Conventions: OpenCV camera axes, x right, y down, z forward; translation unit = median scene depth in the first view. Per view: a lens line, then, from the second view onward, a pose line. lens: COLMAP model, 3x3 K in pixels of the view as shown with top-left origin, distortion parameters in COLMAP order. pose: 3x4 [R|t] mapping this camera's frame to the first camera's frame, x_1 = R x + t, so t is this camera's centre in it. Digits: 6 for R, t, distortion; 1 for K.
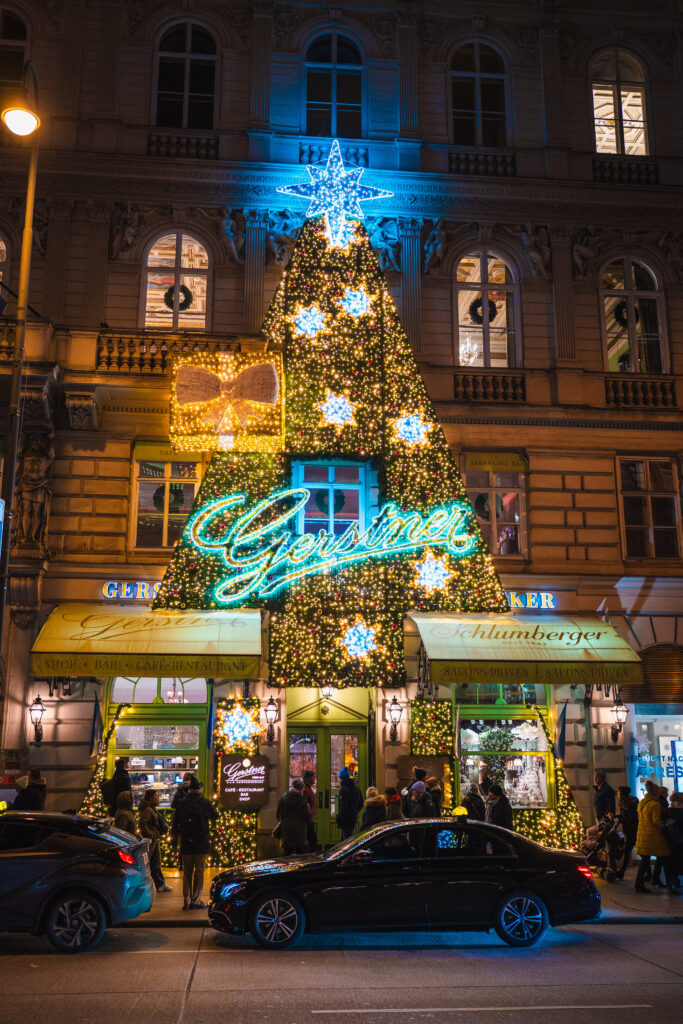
lens RADIAL K [[971.3, 0, 341.5], [0, 971.3, 512.0], [0, 0, 1]] dist [0.001646, 0.003038]
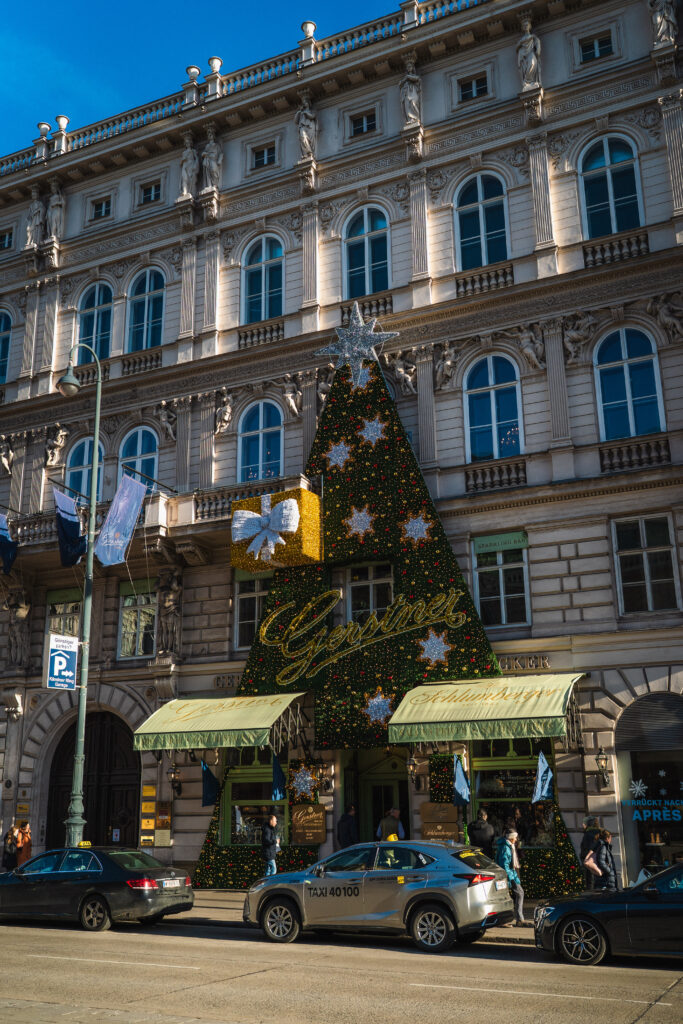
lens RADIAL K [[971.3, 0, 341.5], [0, 971.3, 512.0], [0, 0, 1]] dist [0.001646, 0.003038]
pose [[0.853152, -0.158402, -0.497032, 0.581623], [0.134846, 0.987367, -0.083207, -0.017143], [0.503933, 0.003965, 0.863734, -0.085528]]
